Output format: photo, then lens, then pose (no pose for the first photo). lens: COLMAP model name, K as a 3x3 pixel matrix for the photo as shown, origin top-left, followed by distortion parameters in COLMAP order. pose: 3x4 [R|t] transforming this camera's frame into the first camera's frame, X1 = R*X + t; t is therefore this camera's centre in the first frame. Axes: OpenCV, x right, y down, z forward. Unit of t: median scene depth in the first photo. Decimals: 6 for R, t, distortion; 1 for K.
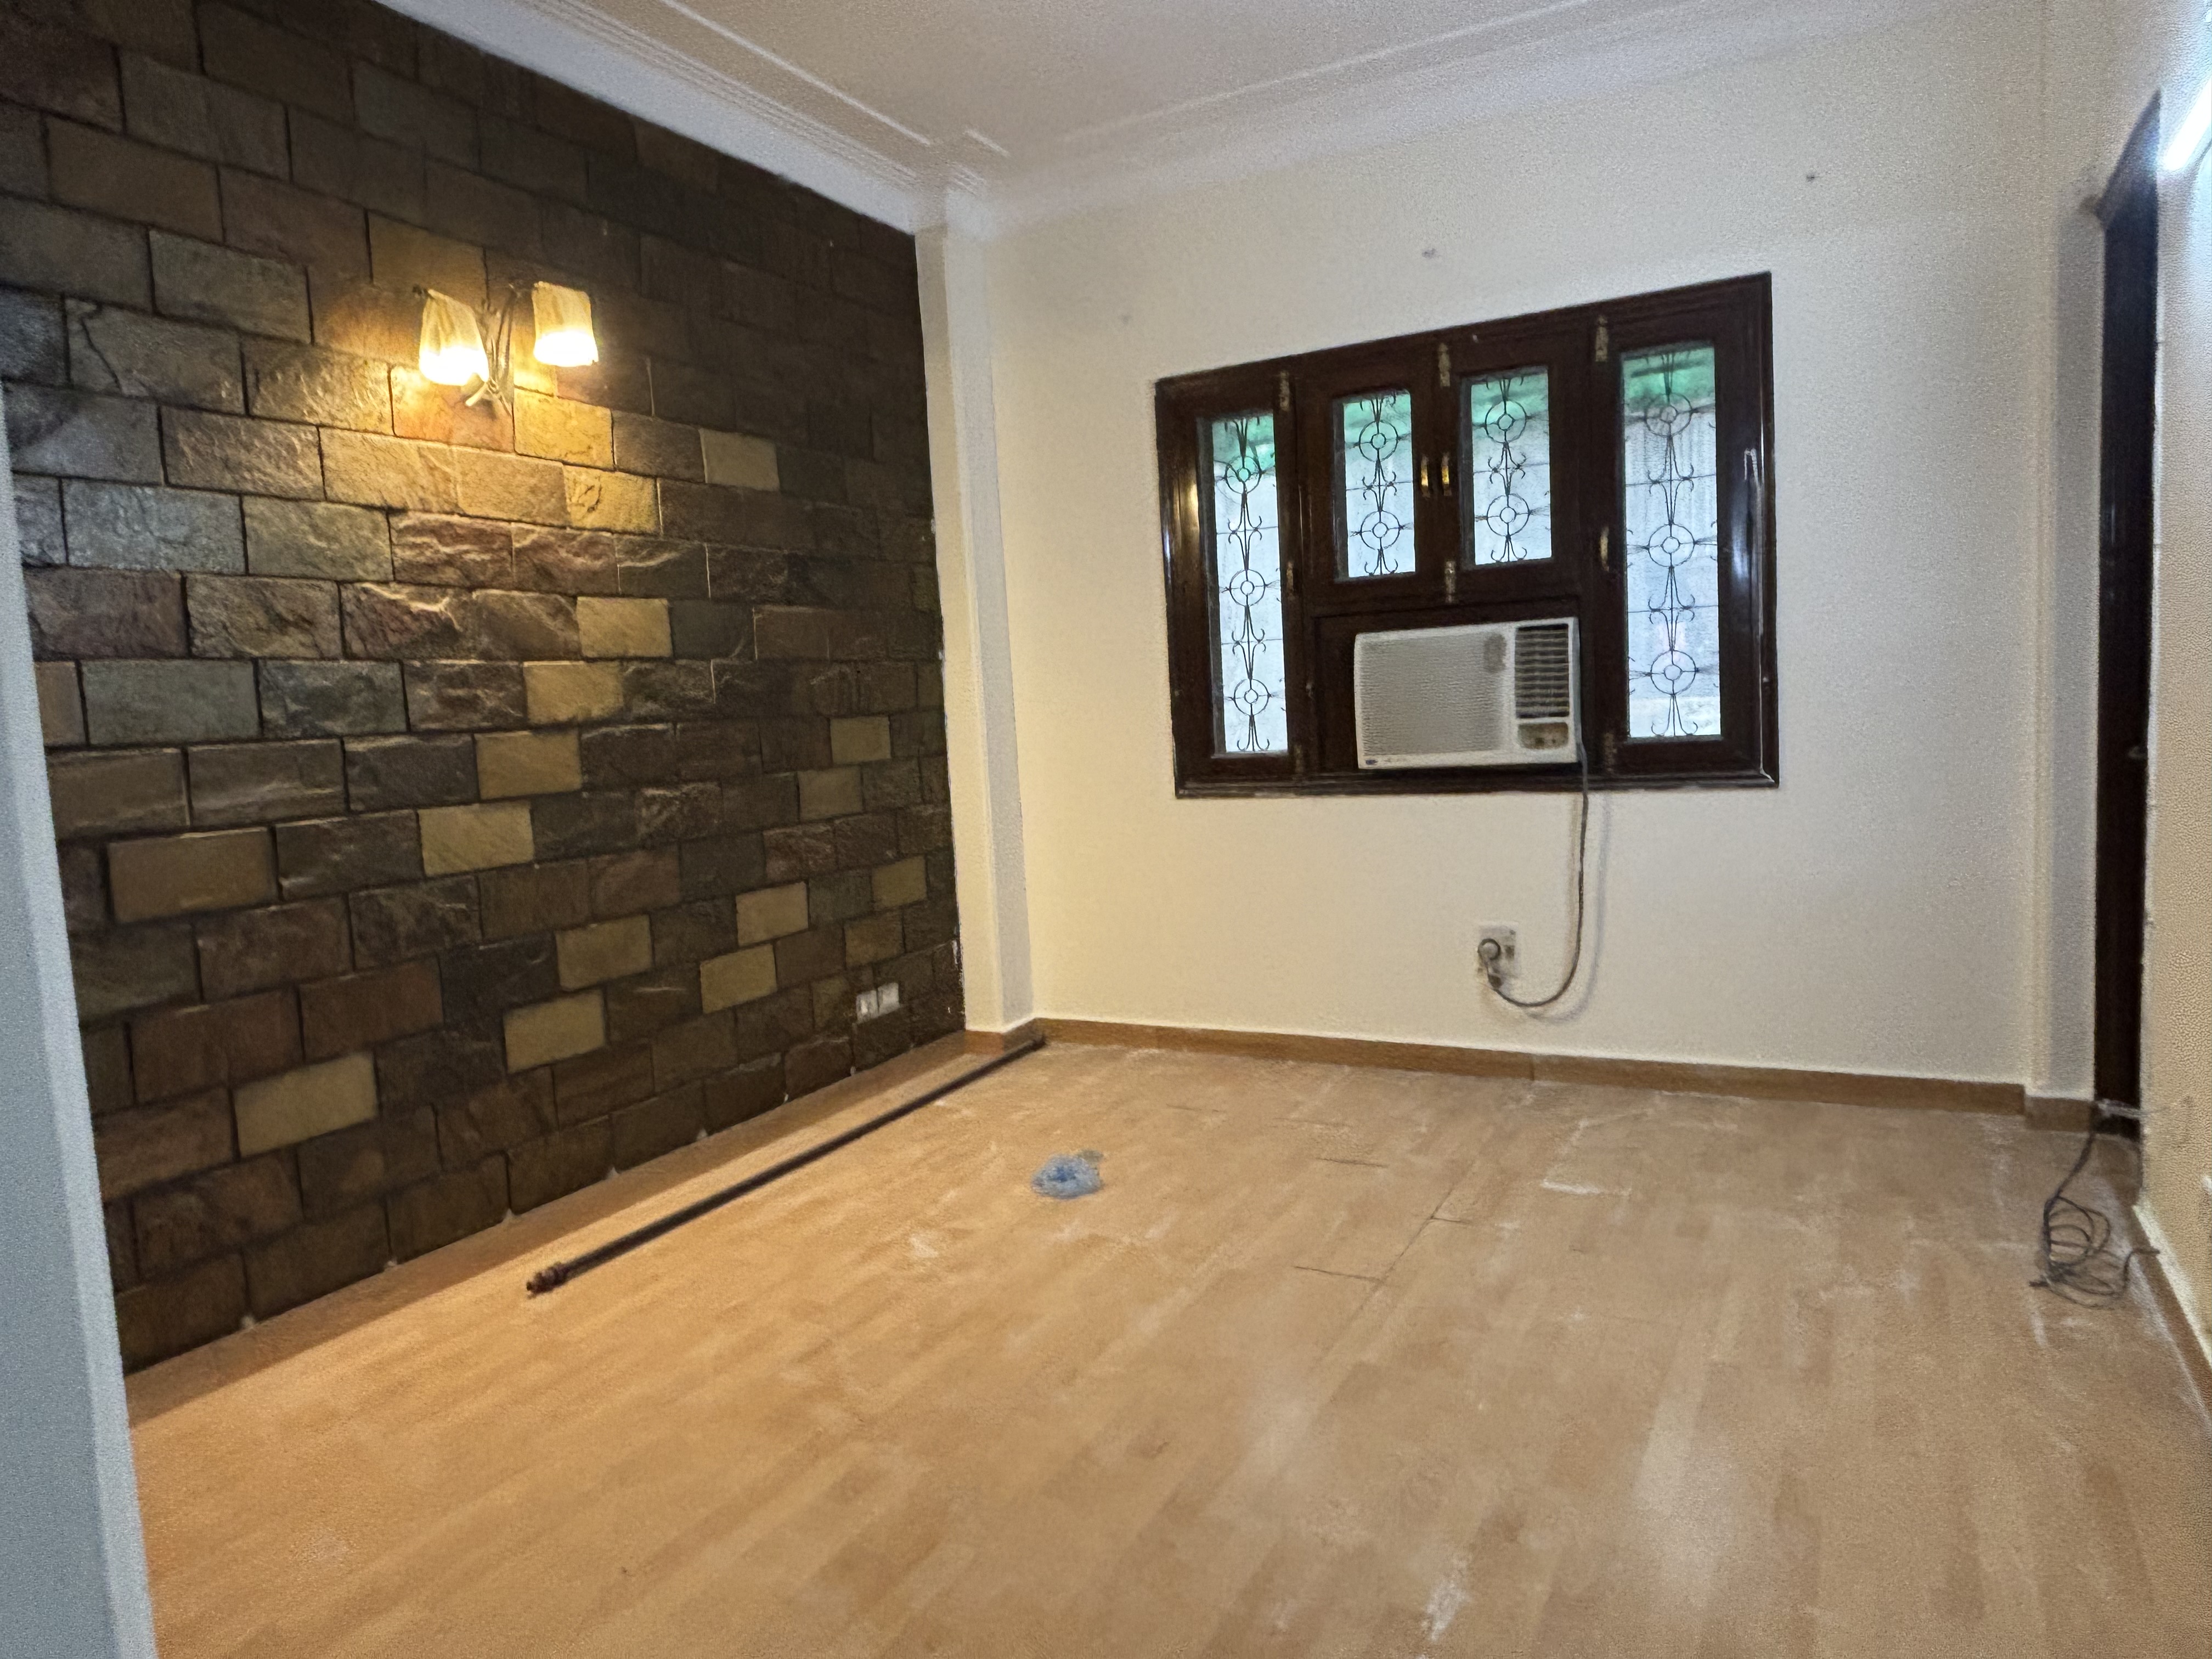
lens RADIAL K [[1455.5, 0, 1032.3], [0, 1455.5, 848.3], [0, 0, 1]] dist [0.063568, -0.094116]
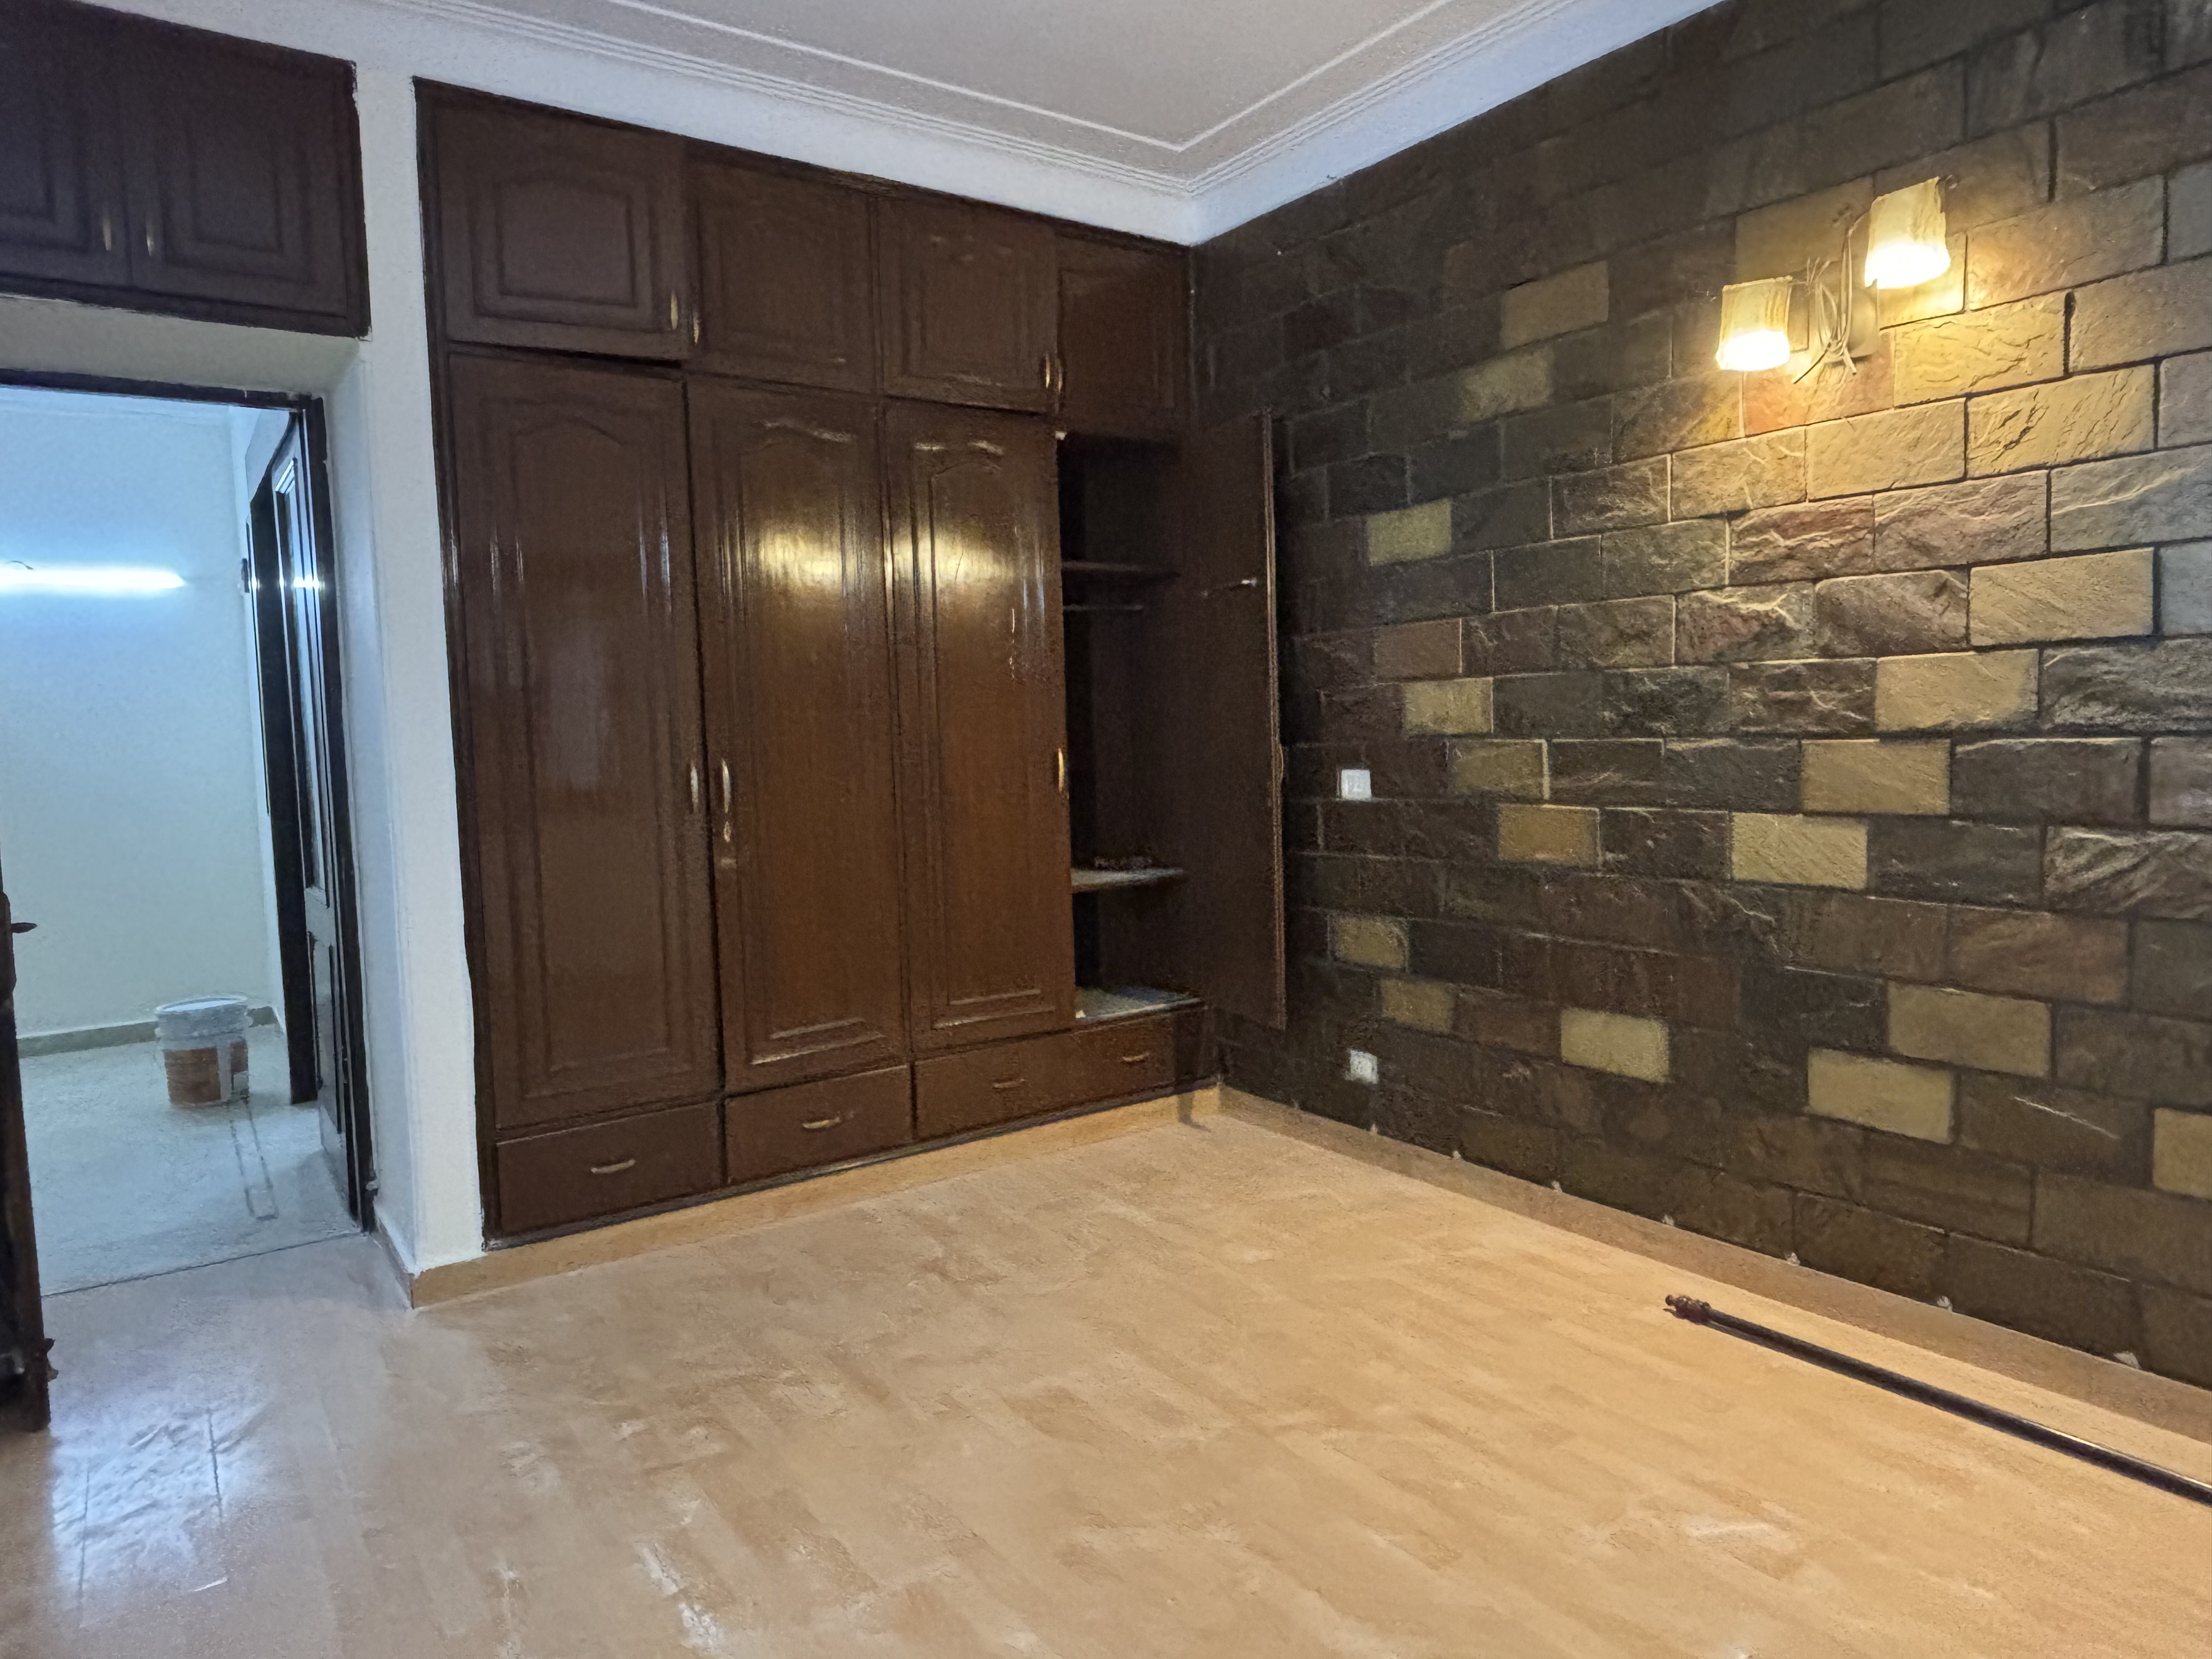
lens RADIAL K [[1394.2, 0, 1111.2], [0, 1394.2, 815.5], [0, 0, 1]] dist [0.060394, -0.082125]
pose [[-0.419615, 0.131953, -0.898060, 0.609712], [-0.033372, 0.986466, 0.160536, -0.160269], [0.907089, 0.097334, -0.409532, 0.986854]]
